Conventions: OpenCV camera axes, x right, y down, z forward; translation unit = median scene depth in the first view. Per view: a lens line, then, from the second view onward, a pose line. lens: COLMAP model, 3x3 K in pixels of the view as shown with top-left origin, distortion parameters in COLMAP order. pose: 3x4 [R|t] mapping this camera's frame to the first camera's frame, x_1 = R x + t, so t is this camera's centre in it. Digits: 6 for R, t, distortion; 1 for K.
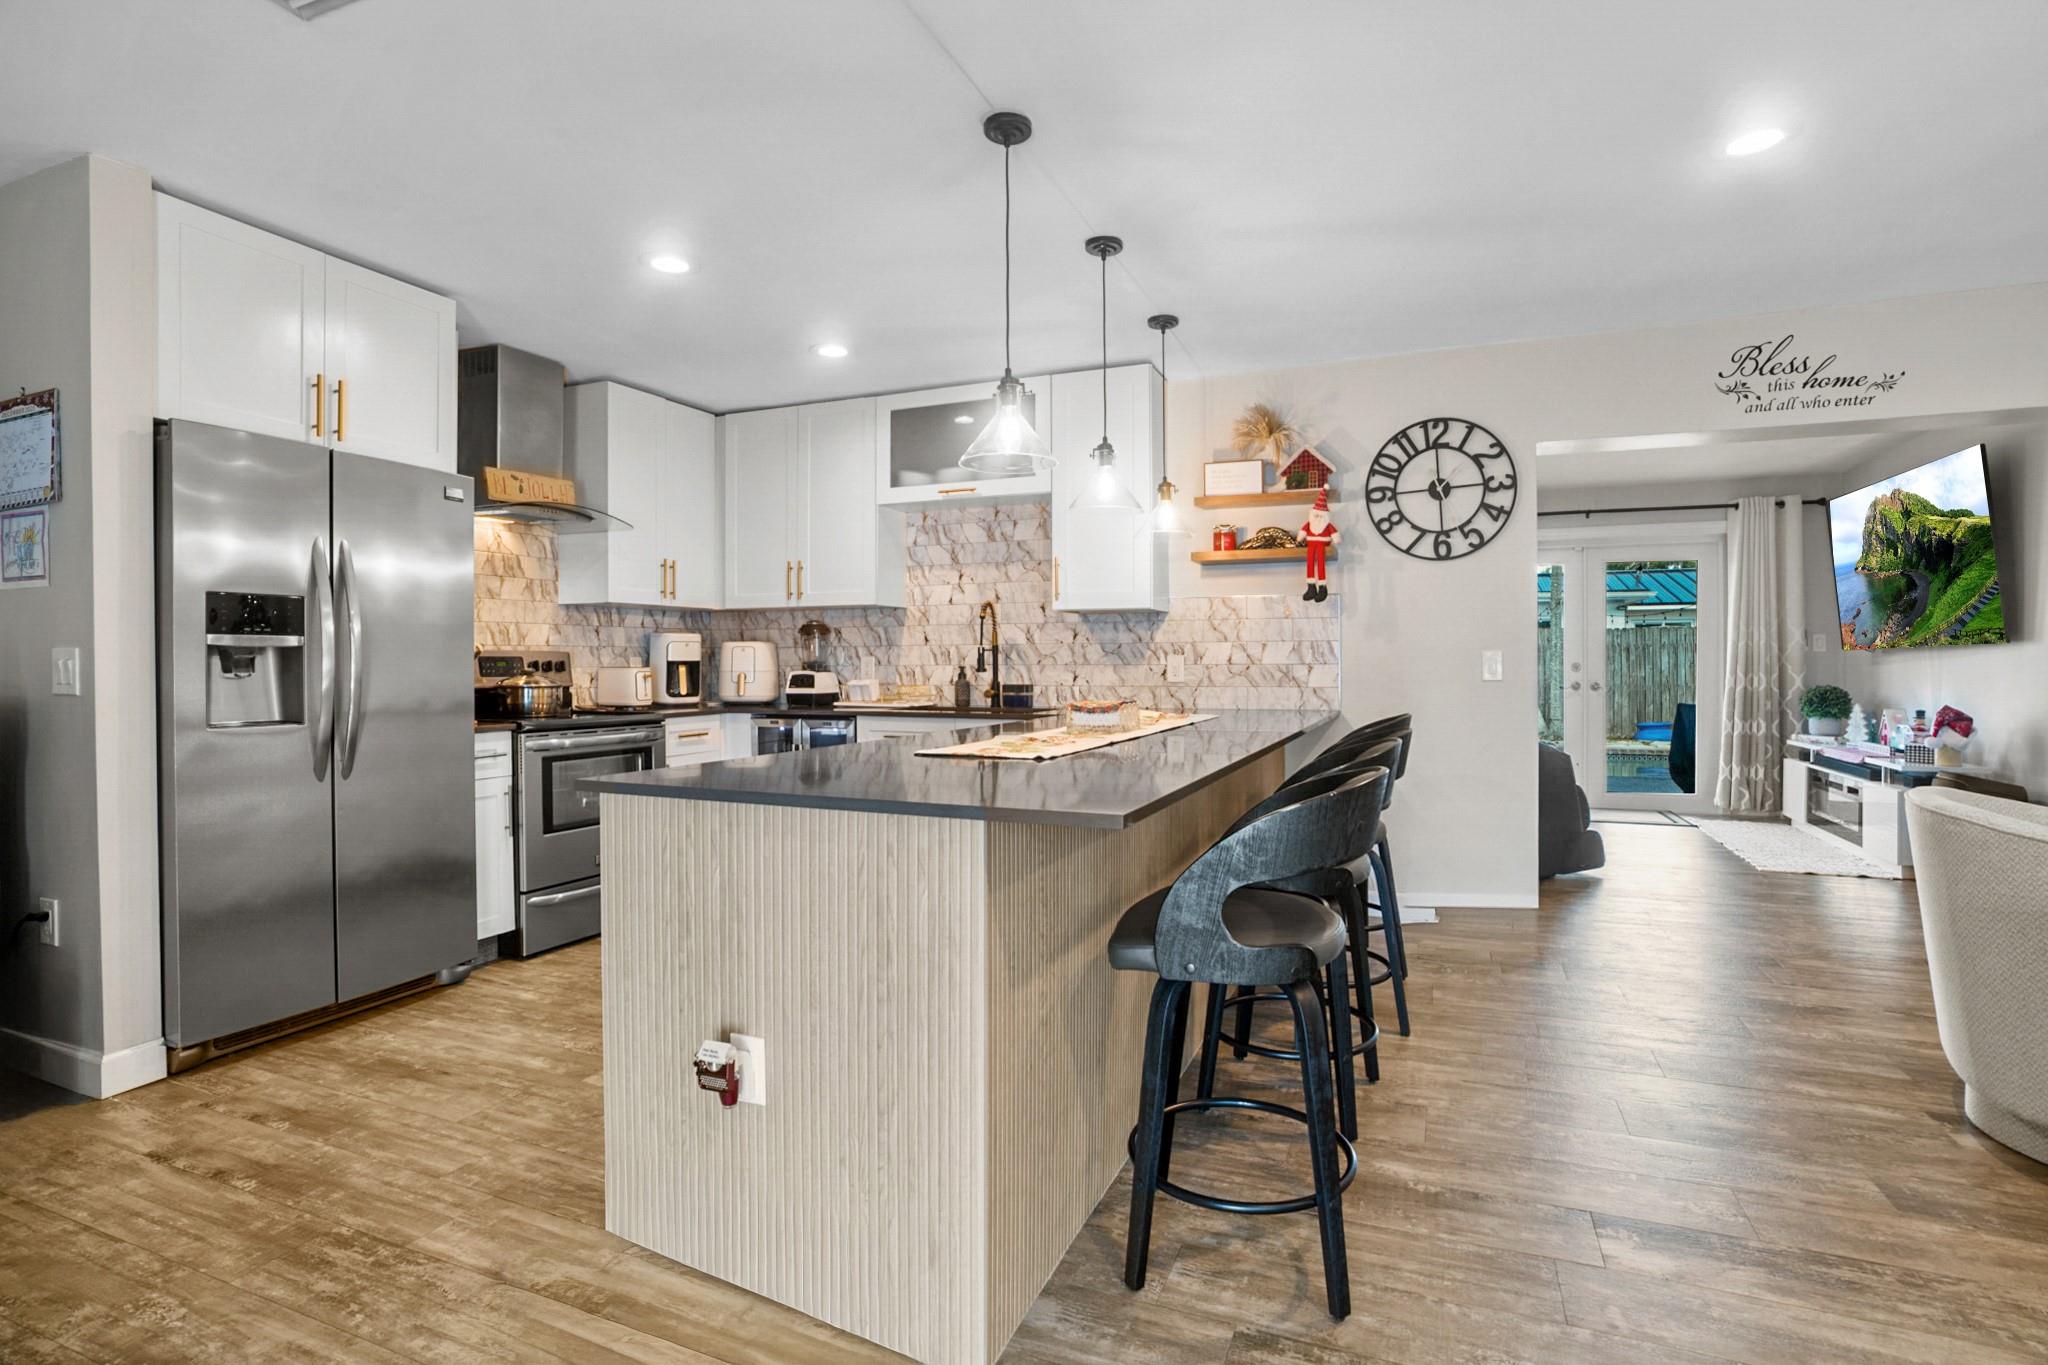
lens RADIAL K [[992.2, 0, 1034.2], [0, 992.2, 674.6], [0, 0, 1]] dist [-0.074957, 0.032672]
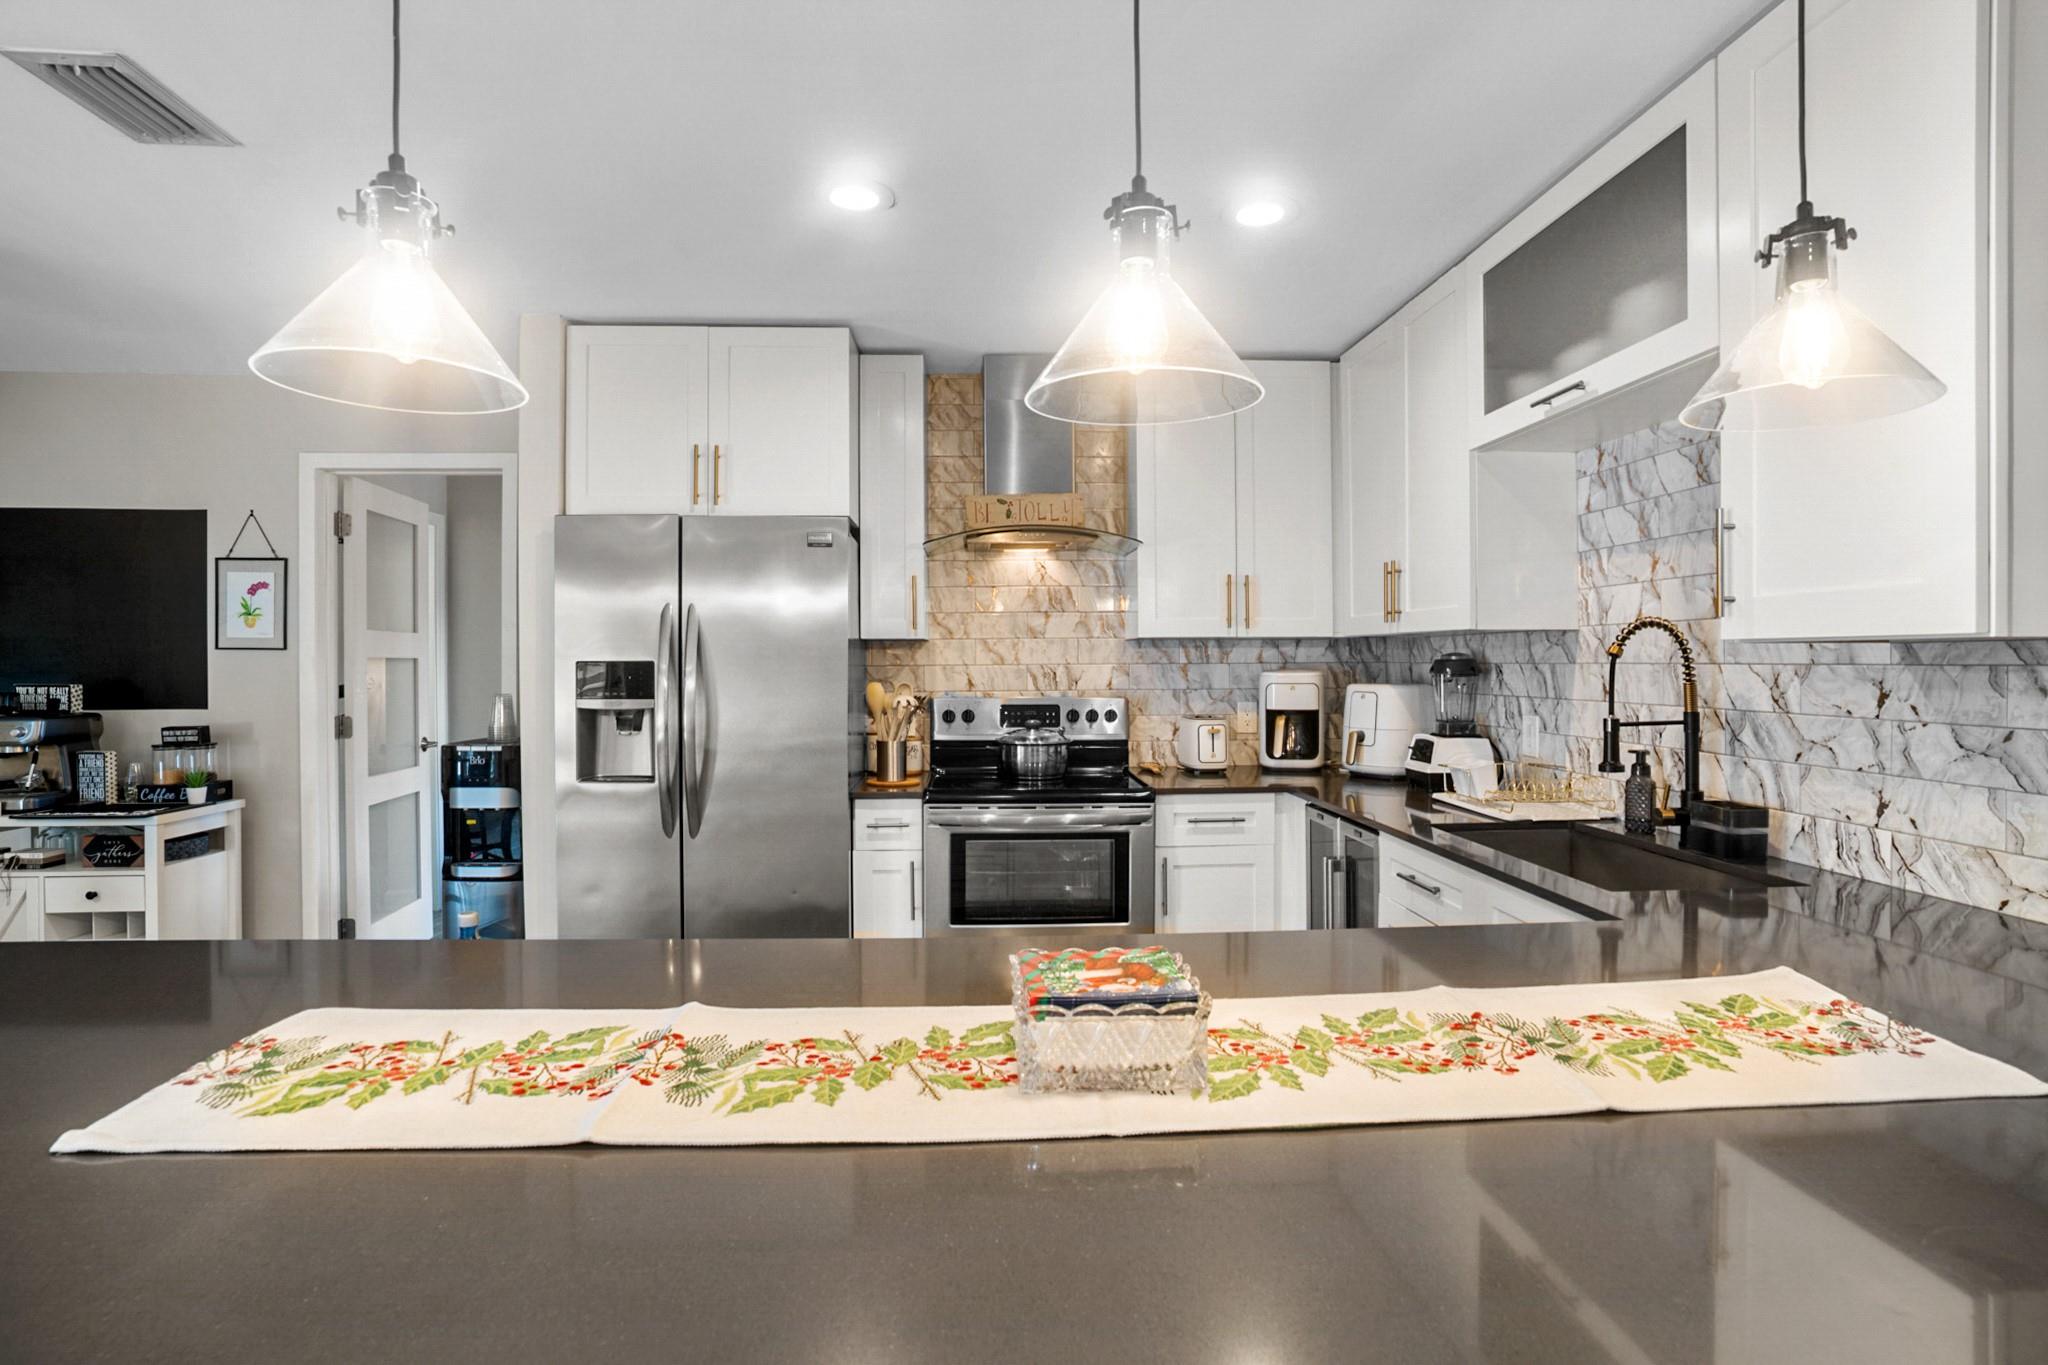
lens RADIAL K [[992.2, 0, 1034.2], [0, 992.2, 674.6], [0, 0, 1]] dist [-0.074957, 0.032672]
pose [[0.440961, 0.014515, -0.897409, 0.245084], [-0.009253, 0.999890, 0.011626, -0.053291], [0.897479, 0.003177, 0.441046, 0.578182]]
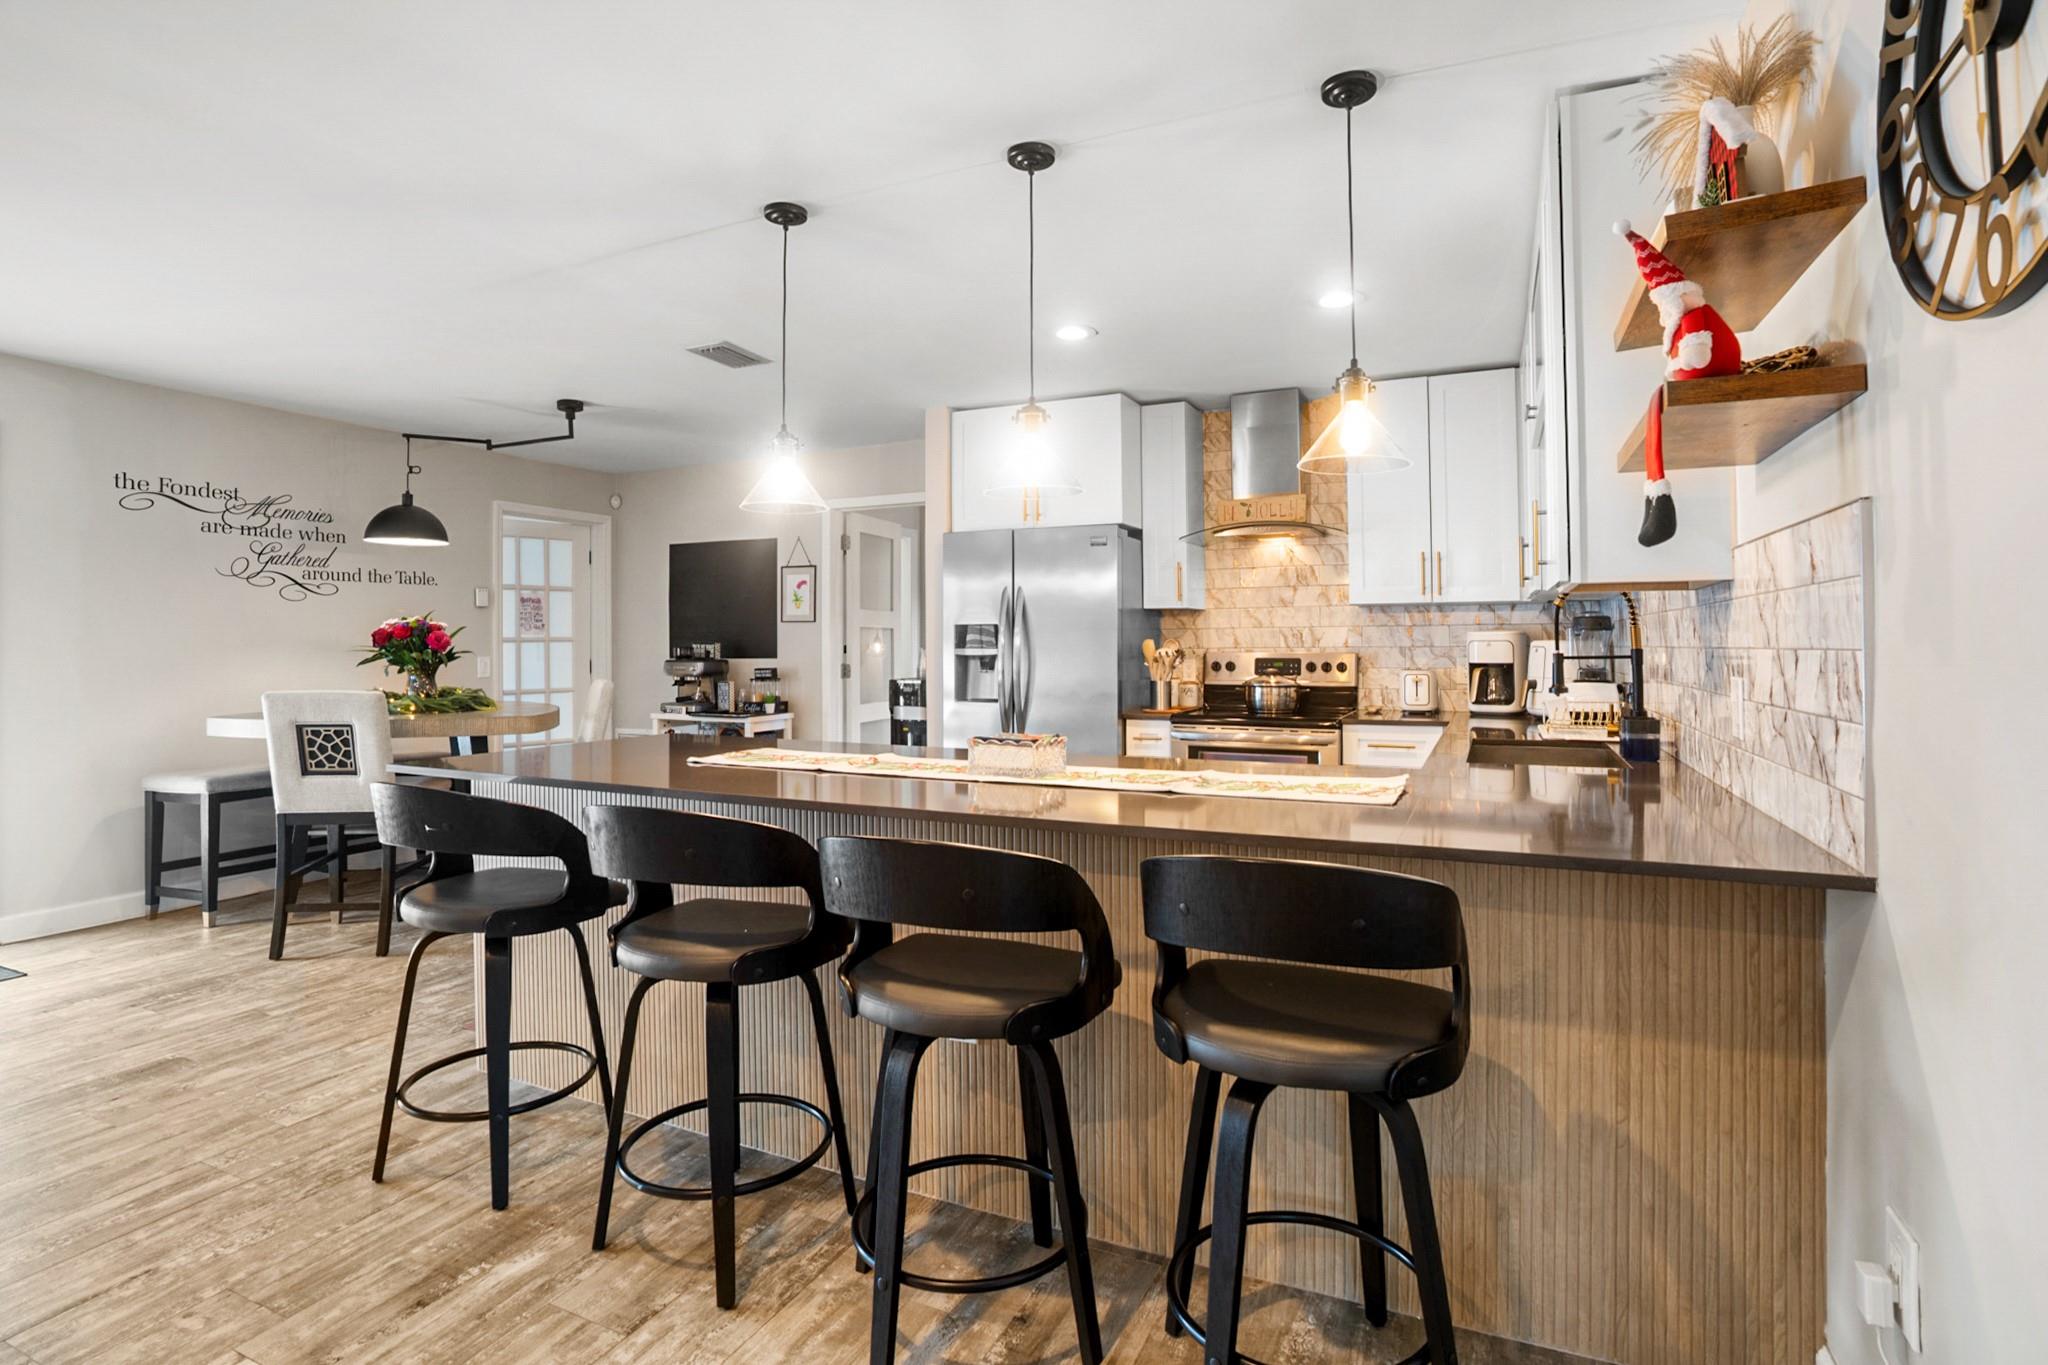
lens RADIAL K [[992.2, 0, 1034.2], [0, 992.2, 674.6], [0, 0, 1]] dist [-0.074957, 0.032672]
pose [[-0.038482, 0.030271, -0.998801, 0.587493], [-0.008273, 0.999497, 0.030610, -0.030598], [0.999225, 0.009441, -0.038212, 0.722942]]
